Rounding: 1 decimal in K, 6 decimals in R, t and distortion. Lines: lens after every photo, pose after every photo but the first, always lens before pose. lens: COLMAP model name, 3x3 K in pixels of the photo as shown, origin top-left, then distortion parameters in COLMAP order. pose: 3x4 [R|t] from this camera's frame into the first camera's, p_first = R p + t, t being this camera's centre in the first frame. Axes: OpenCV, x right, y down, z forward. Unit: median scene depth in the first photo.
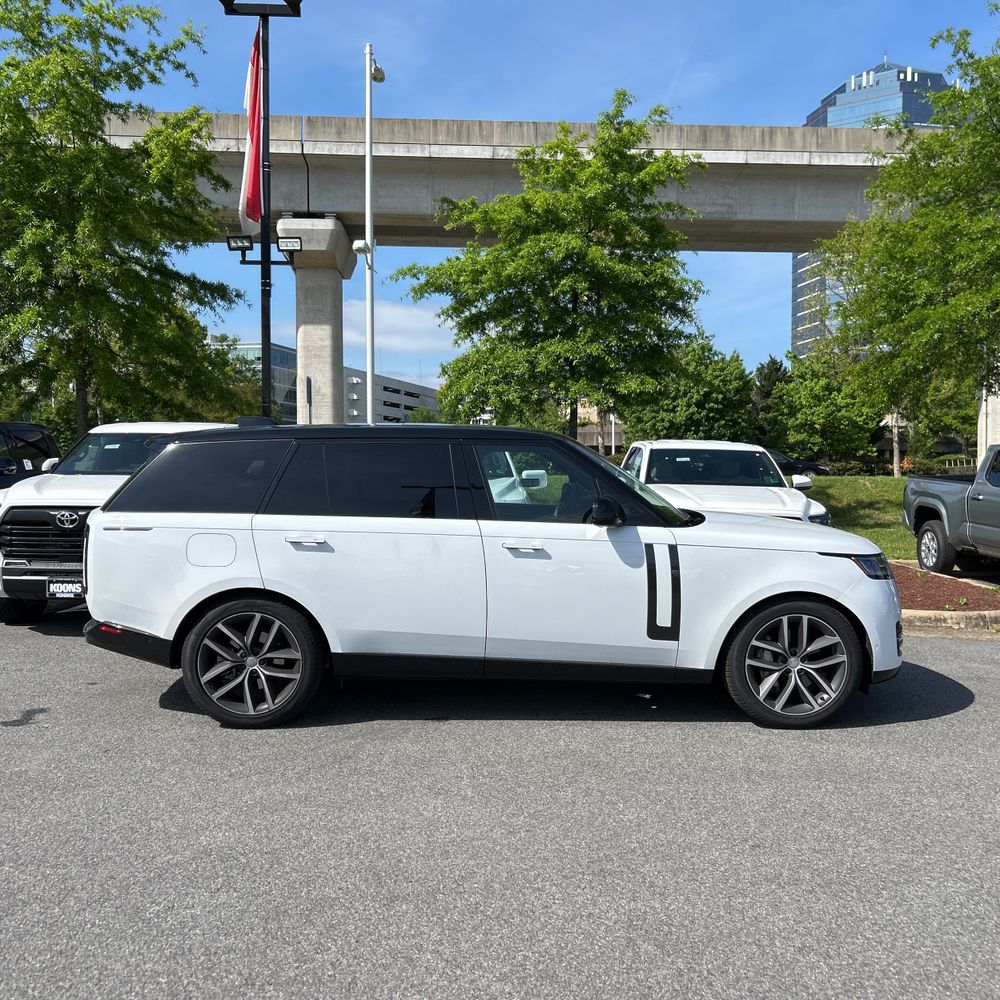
lens RADIAL K [[1021.1, 0, 495.4], [0, 1021.1, 512.8], [0, 0, 1]] dist [0.039978, -0.020273]
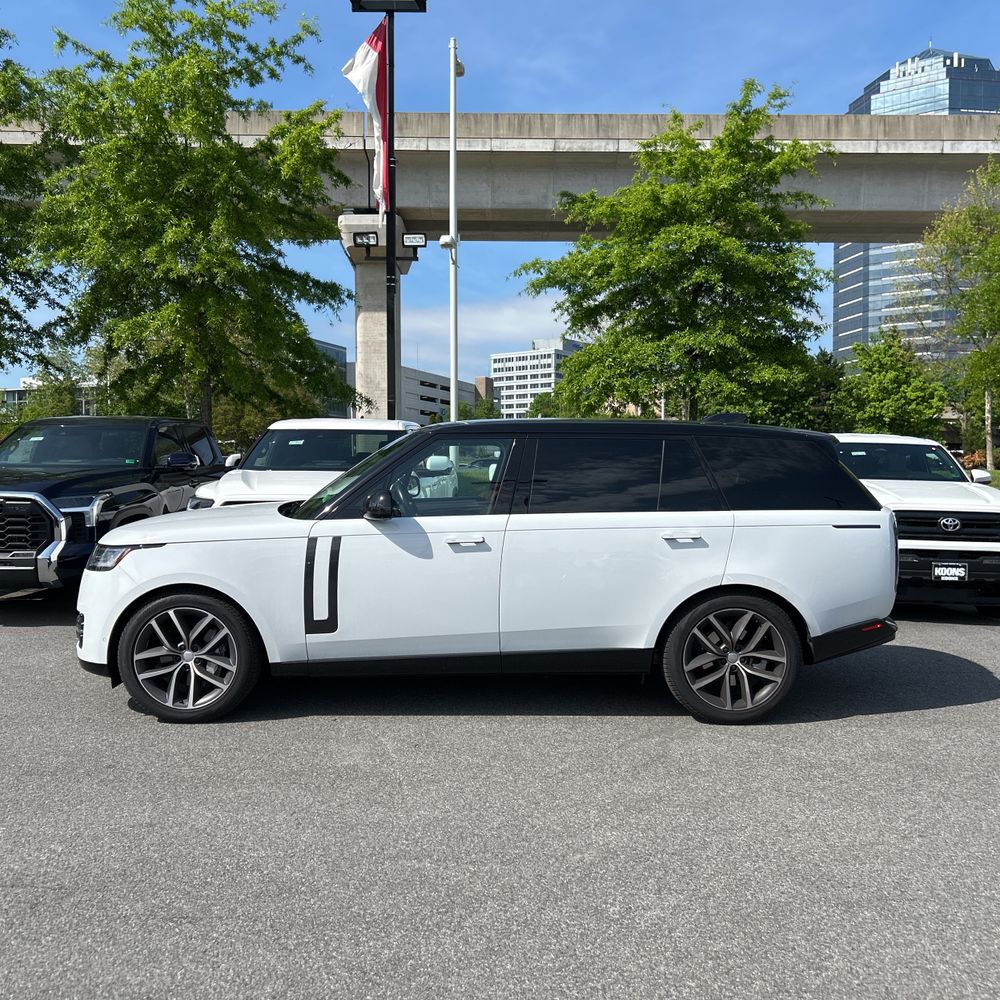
lens RADIAL K [[1021.1, 0, 495.4], [0, 1021.1, 512.8], [0, 0, 1]] dist [0.039978, -0.020273]
pose [[0.999322, -0.000169, -0.036829, -0.082685], [0.000370, 0.999985, 0.005470, -0.000623], [0.036827, -0.005480, 0.999307, 0.001871]]
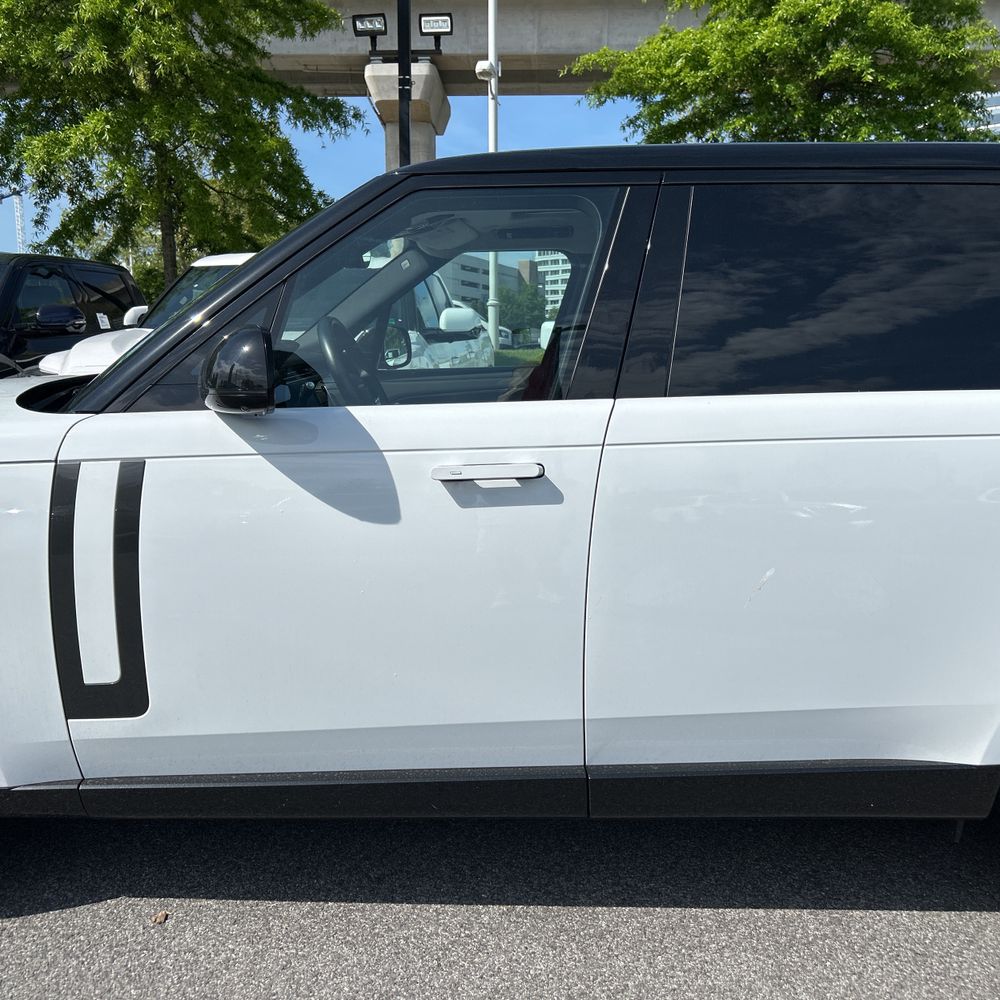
lens RADIAL K [[1053.8, 0, 500.0], [0, 1053.8, 500.0], [0, 0, 1]] dist [0.046897, -0.004148]
pose [[0.997217, 0.005173, -0.074369, -0.094537], [0.002079, 0.995272, 0.097107, 0.001551], [0.074520, -0.096991, 0.992492, 0.213770]]
